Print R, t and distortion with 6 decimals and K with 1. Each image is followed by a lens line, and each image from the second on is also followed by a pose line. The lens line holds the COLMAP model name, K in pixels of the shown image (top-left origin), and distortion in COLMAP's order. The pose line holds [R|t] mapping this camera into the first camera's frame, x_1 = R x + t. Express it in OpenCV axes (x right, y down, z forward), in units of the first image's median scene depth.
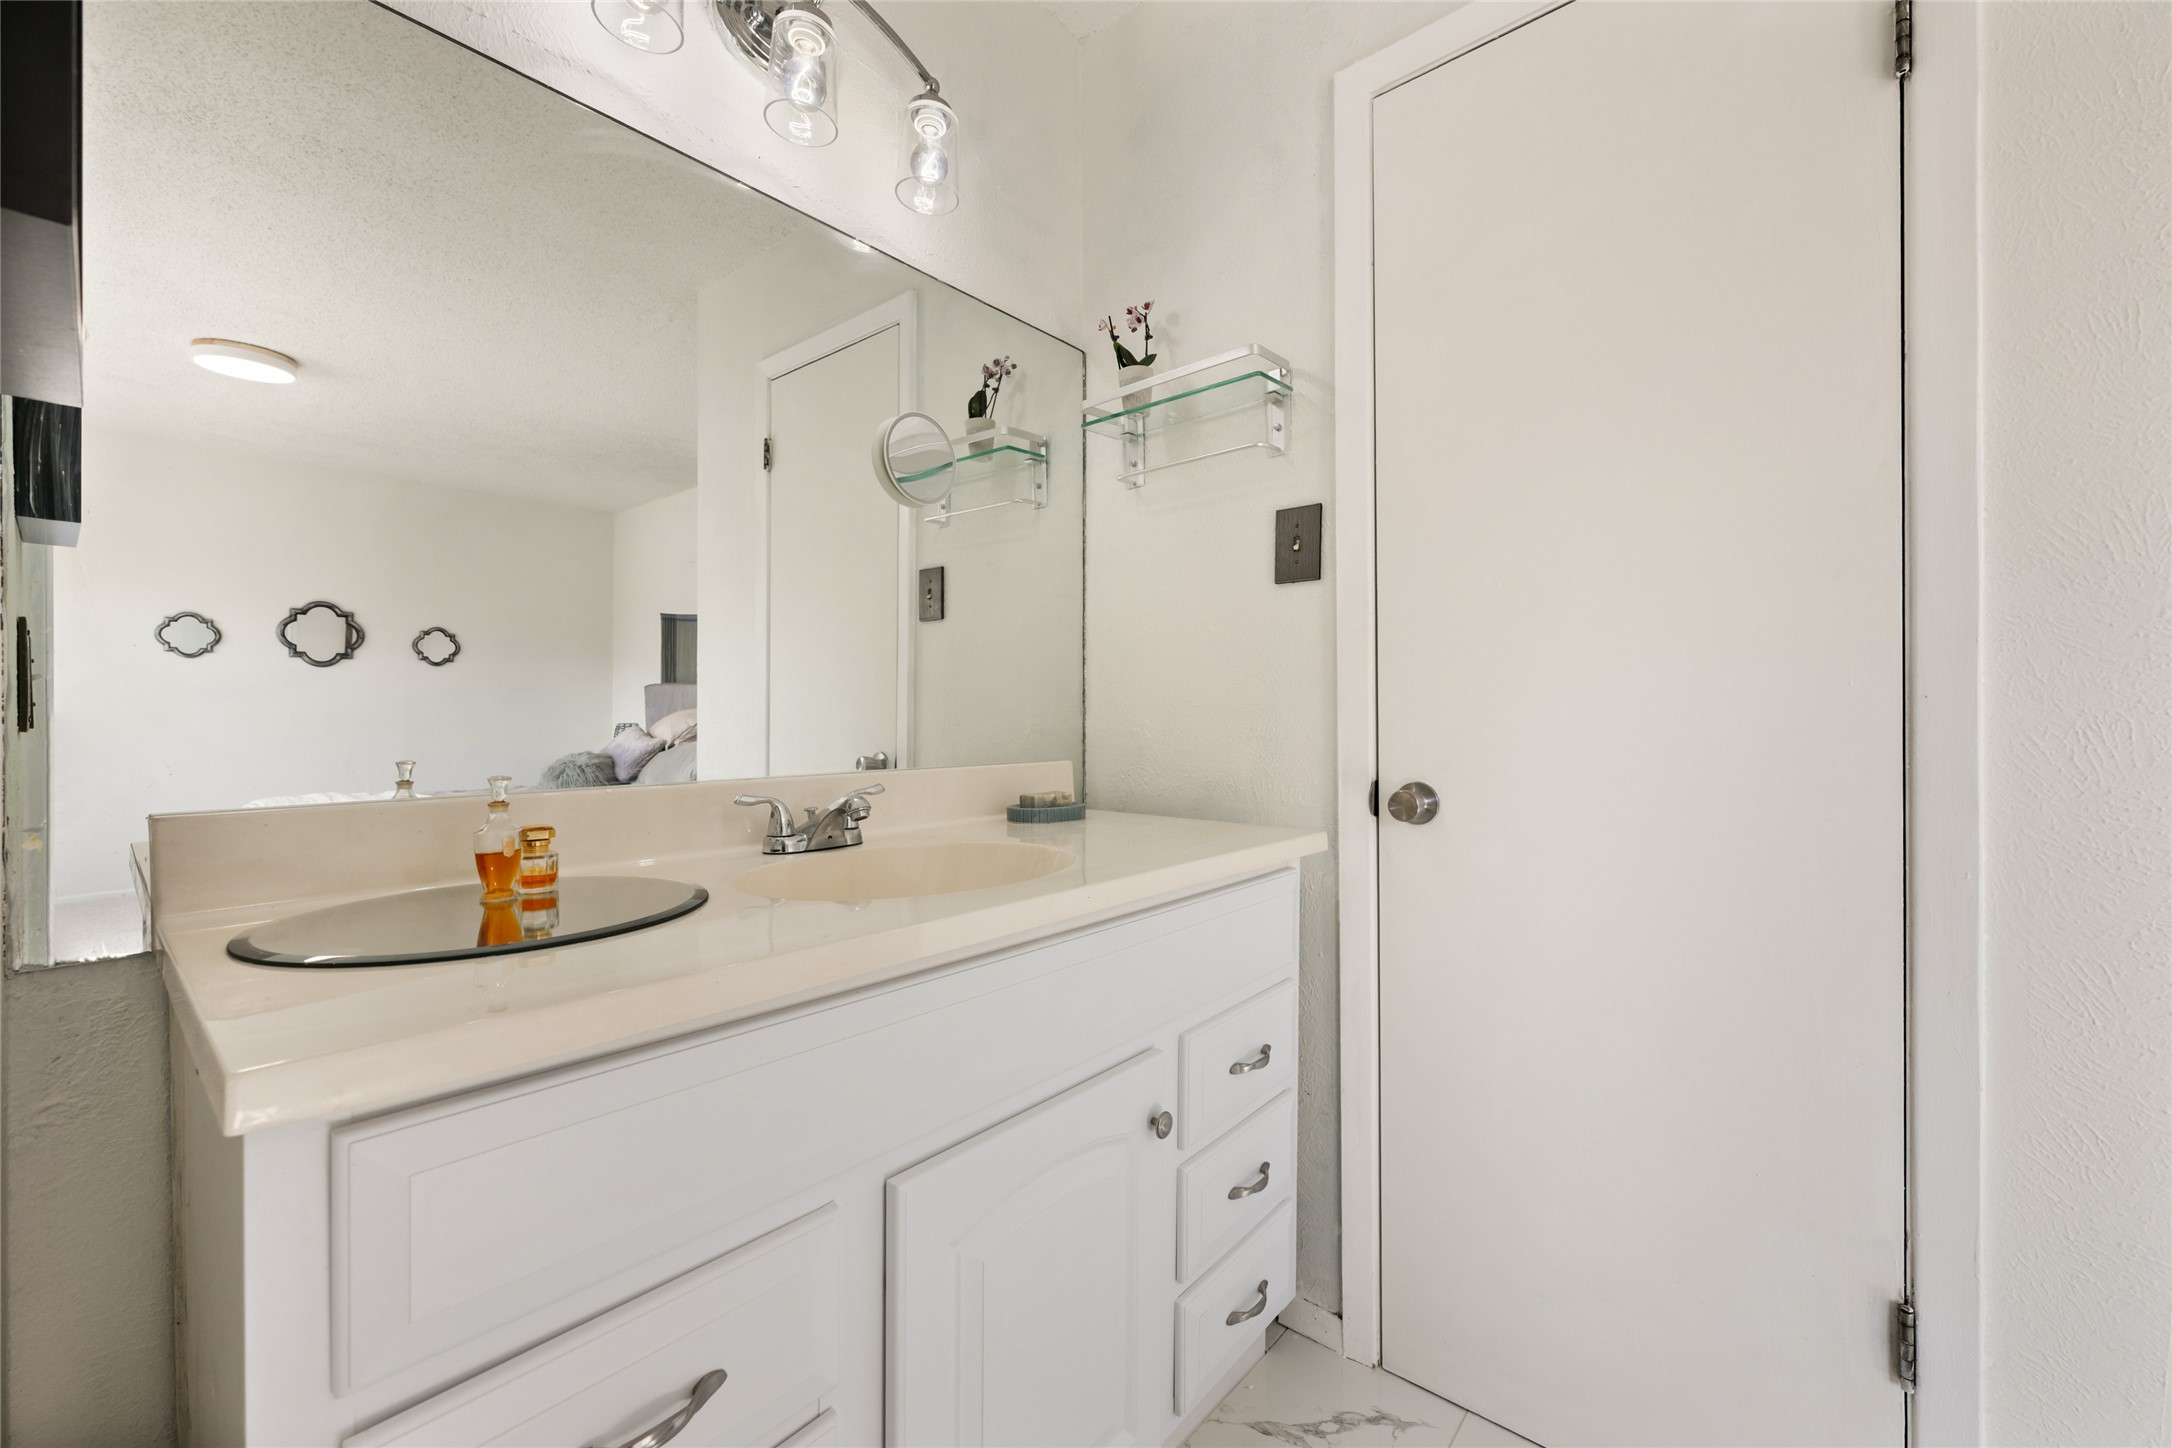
lens RADIAL K [[855.9, 0, 1085.1], [0, 855.9, 728.2], [0, 0, 1]] dist [-0.000486, -0.000358]
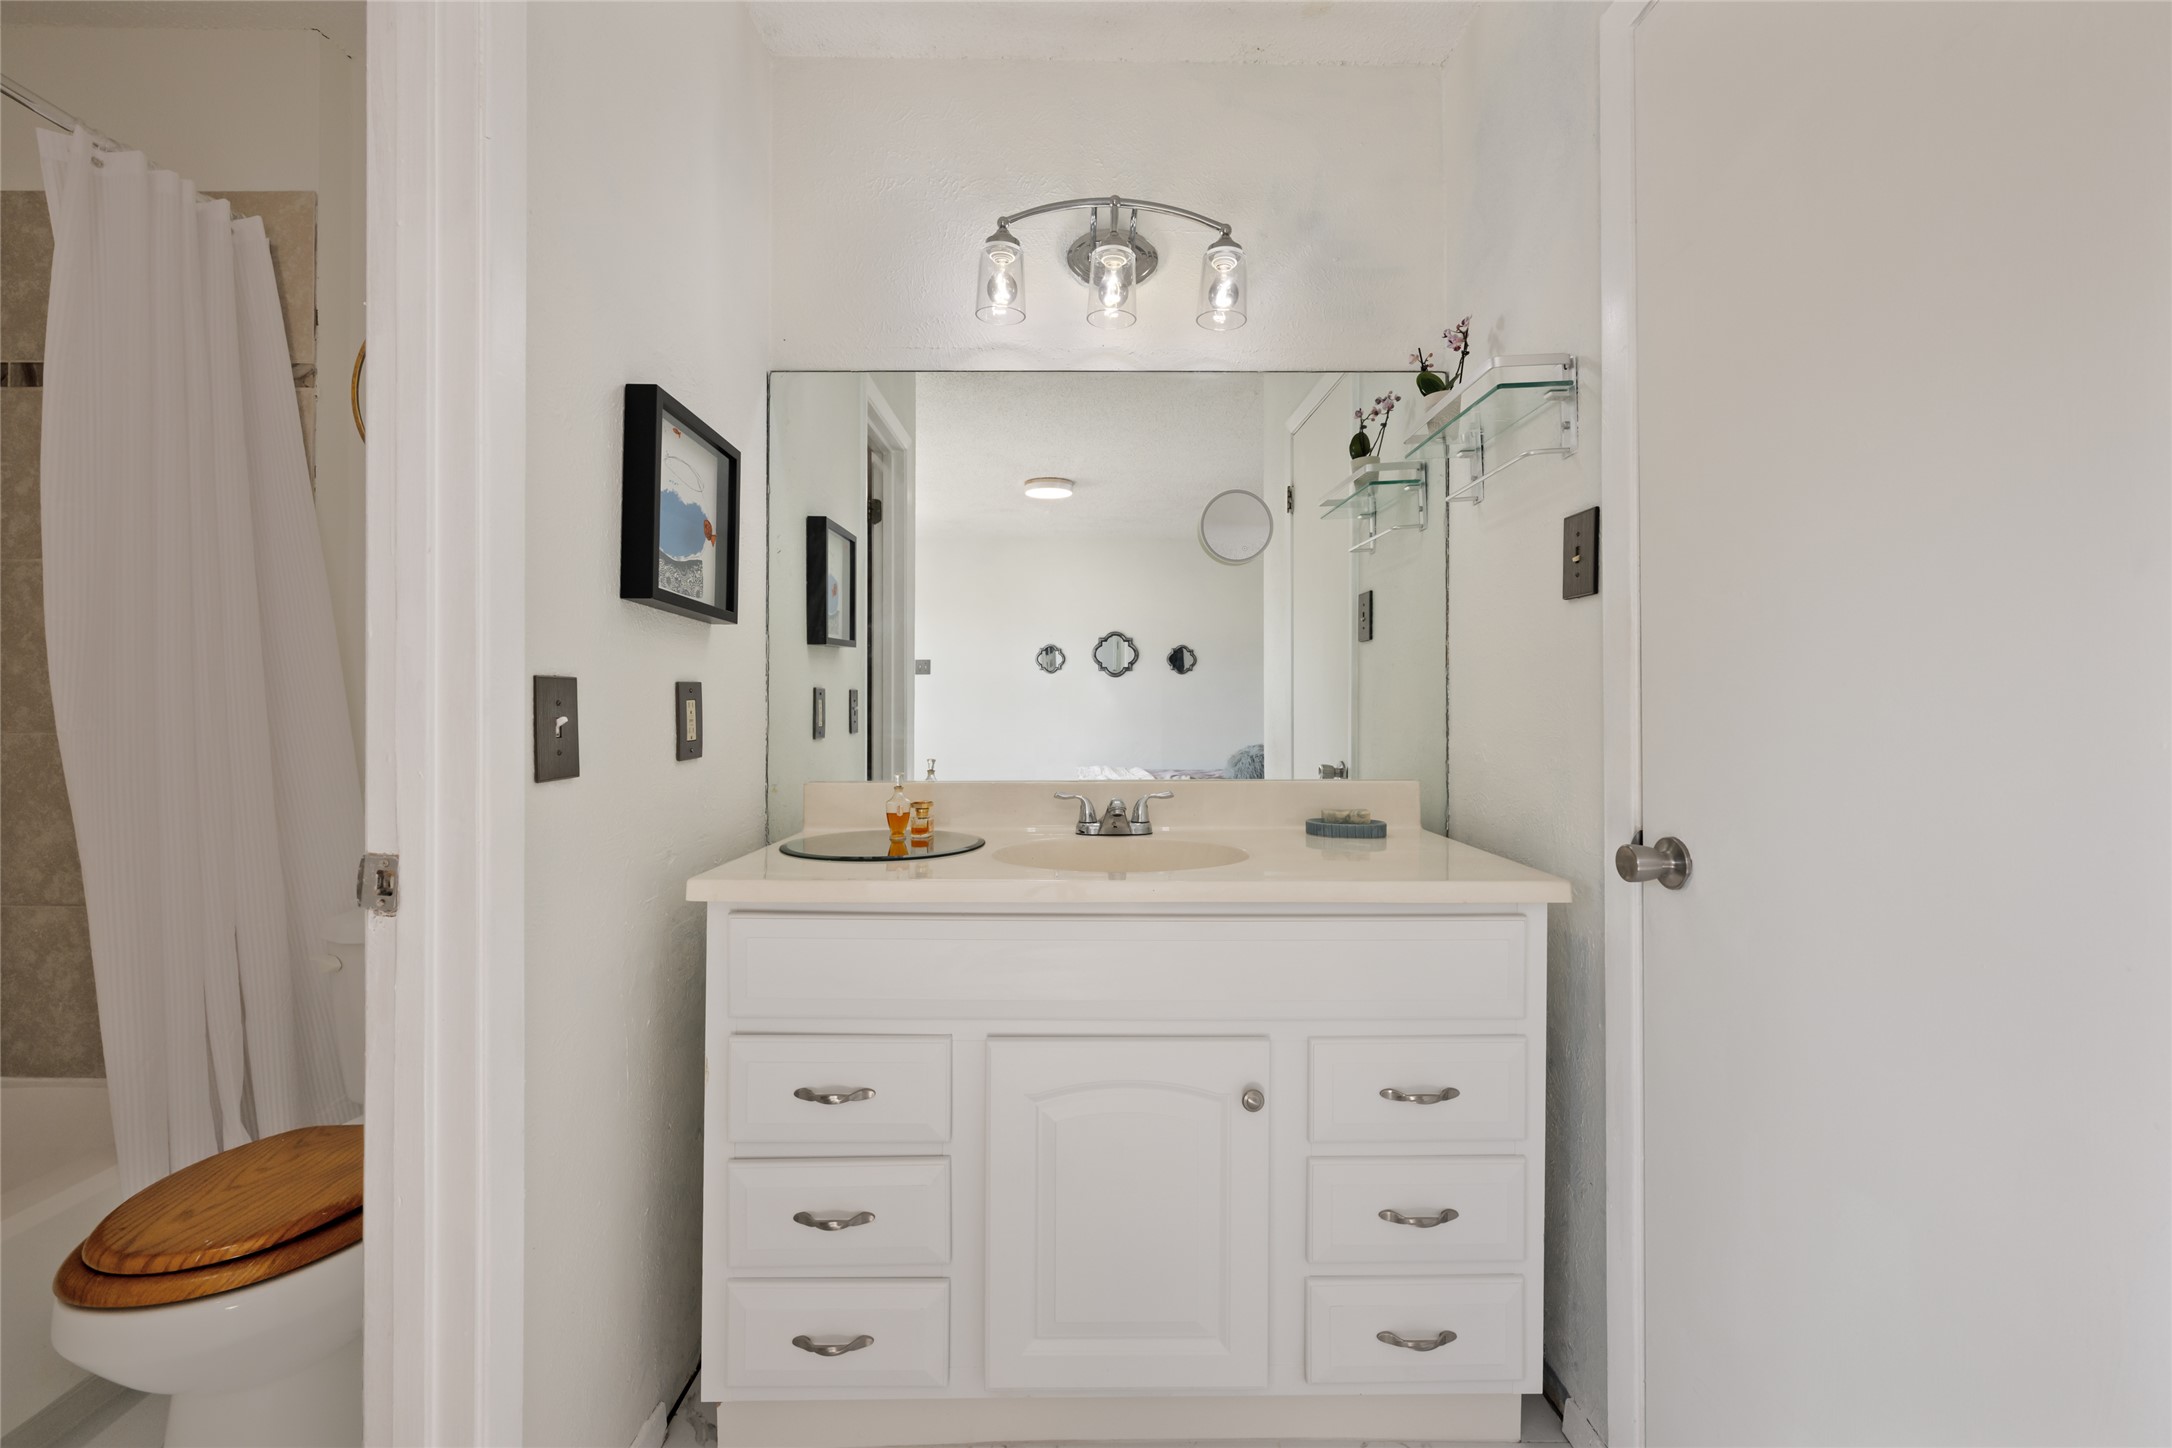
lens RADIAL K [[870.8, 0, 1082.0], [0, 870.8, 706.1], [0, 0, 1]] dist [-0.000597, -0.000150]
pose [[0.656915, 0.001085, -0.753964, 0.589524], [-0.011189, 0.999903, -0.008310, -0.045449], [0.753881, 0.013895, 0.656864, 0.023811]]
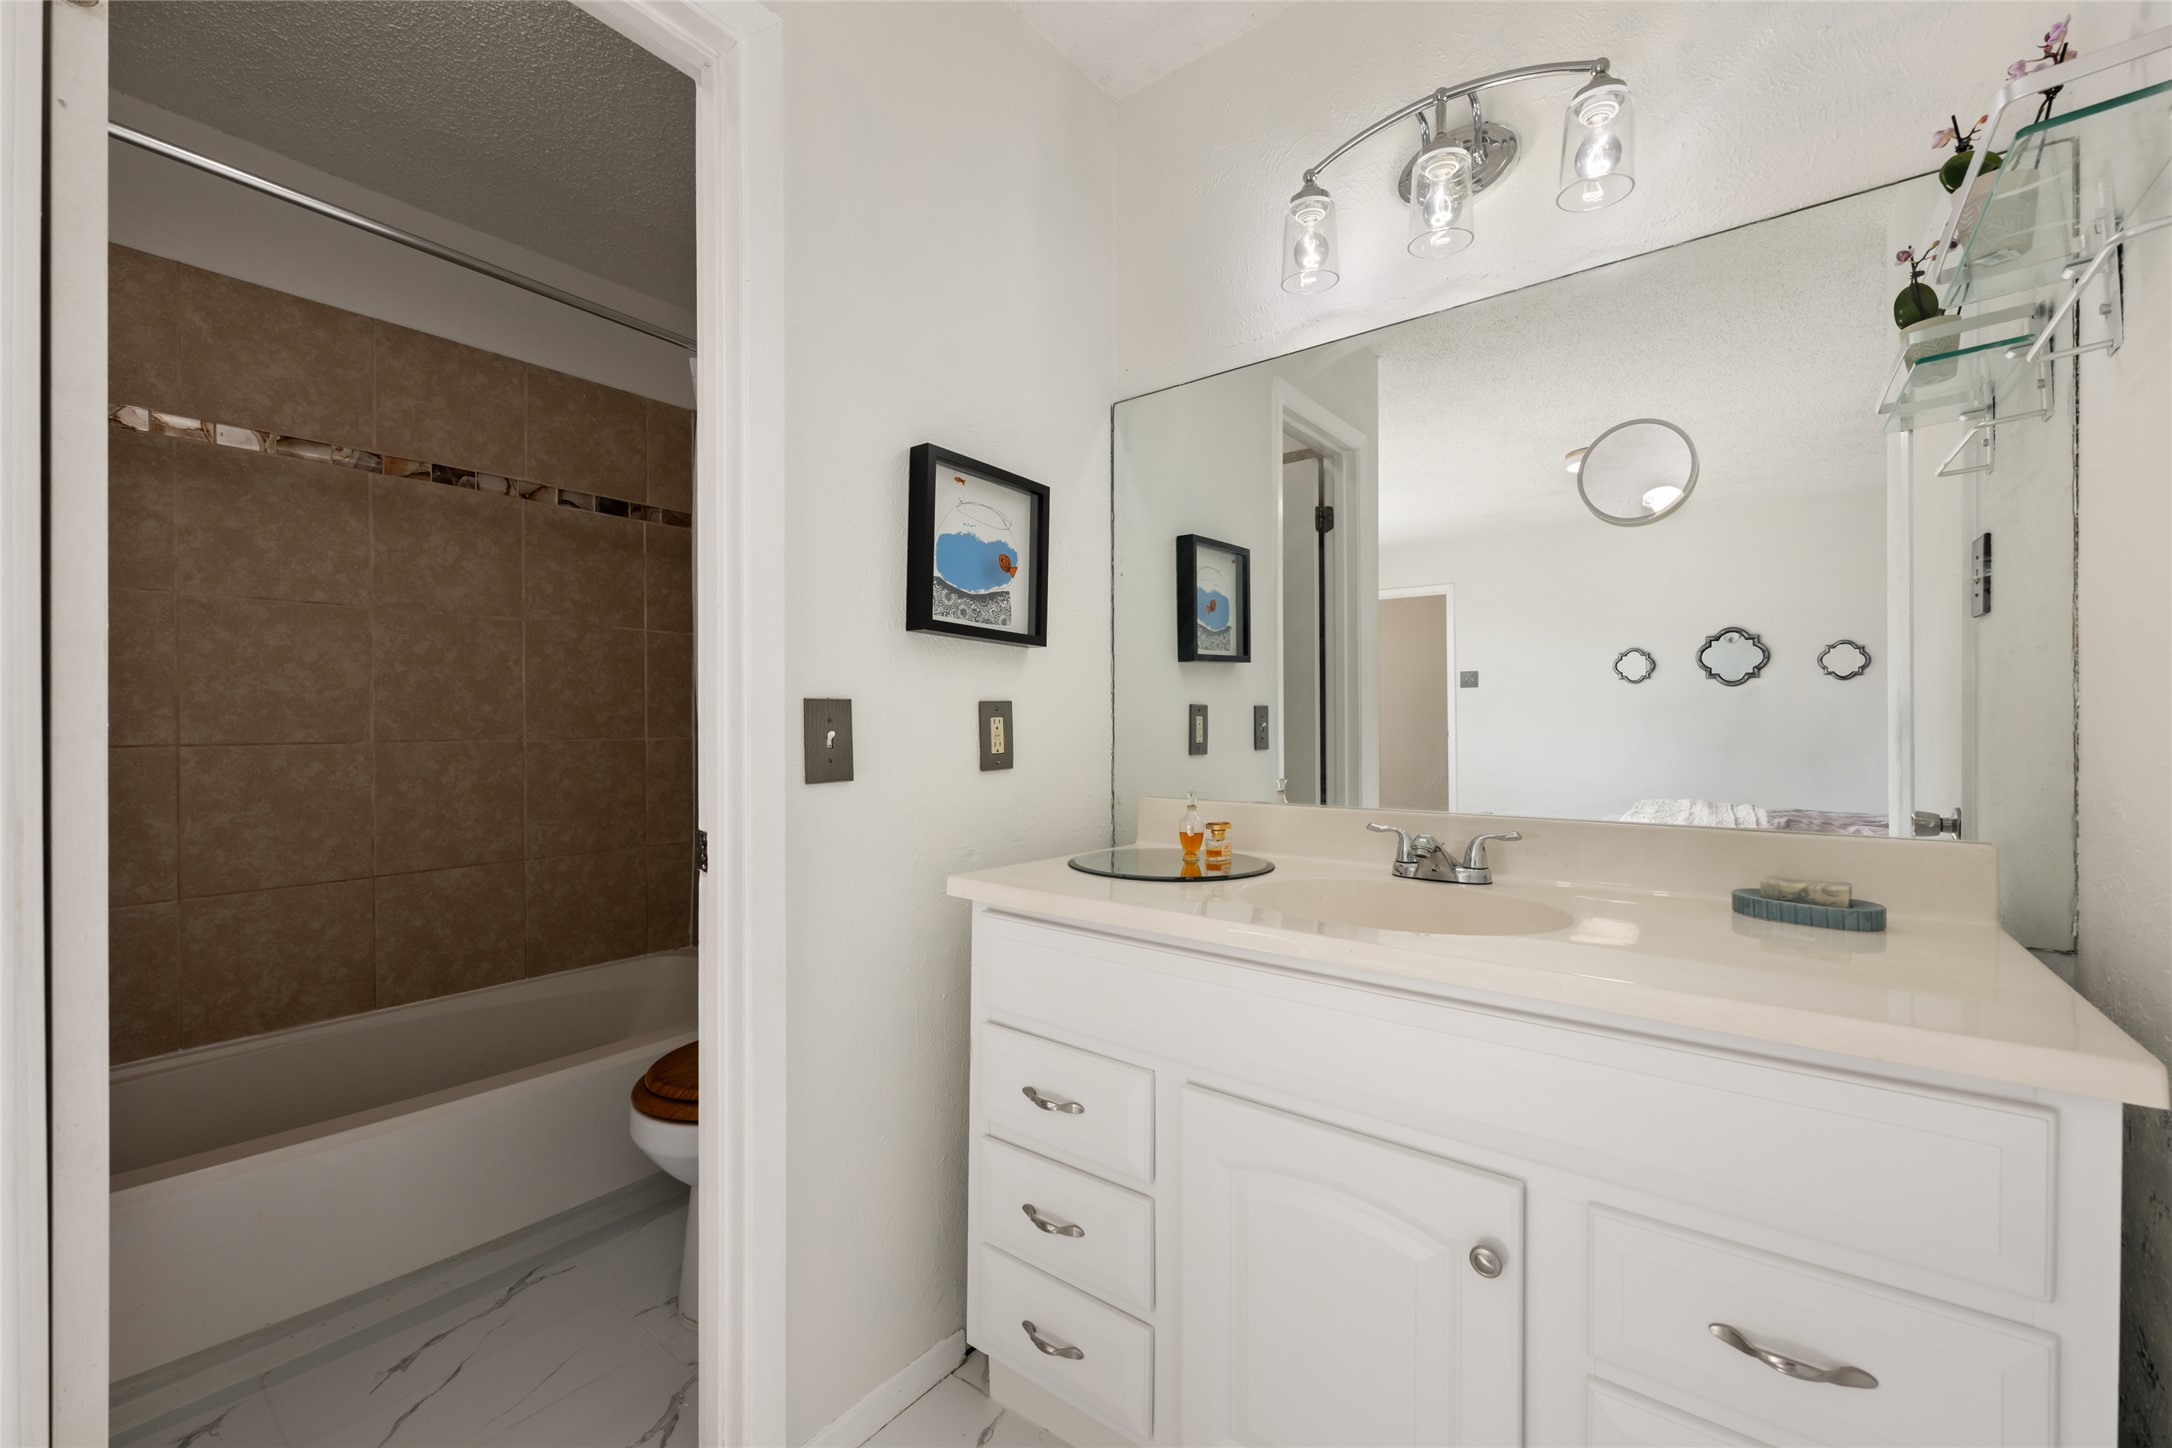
lens RADIAL K [[869.2, 0, 1091.8], [0, 869.2, 728.9], [0, 0, 1]] dist [-0.000207, 0.000218]
pose [[0.054245, 0.007025, -0.998503, 0.659153], [-0.011550, 0.999913, 0.006408, -0.049352], [0.998461, 0.011186, 0.054321, 0.392639]]
